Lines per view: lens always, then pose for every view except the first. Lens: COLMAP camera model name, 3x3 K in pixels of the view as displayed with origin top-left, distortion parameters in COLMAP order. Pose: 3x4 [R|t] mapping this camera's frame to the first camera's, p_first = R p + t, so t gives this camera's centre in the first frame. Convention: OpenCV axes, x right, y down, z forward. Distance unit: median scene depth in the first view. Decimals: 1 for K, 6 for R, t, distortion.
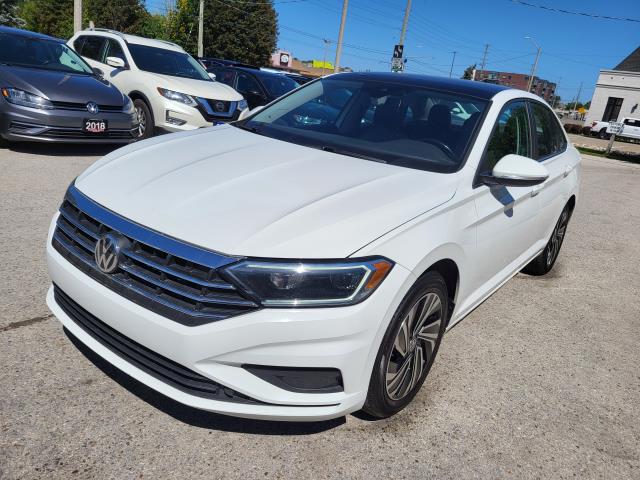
lens RADIAL K [[483.4, 0, 320.0], [0, 483.4, 240.0], [0, 0, 1]] dist [0.089670, -0.084770]
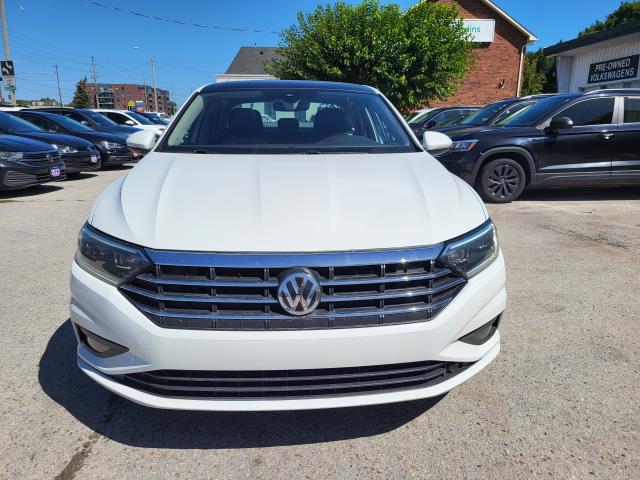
lens RADIAL K [[483.4, 0, 320.0], [0, 483.4, 240.0], [0, 0, 1]] dist [0.089670, -0.084770]
pose [[0.745281, -0.279810, 0.605196, -0.095419], [0.291551, 0.953067, 0.081610, -0.013091], [-0.599628, 0.115623, 0.791882, 0.027049]]
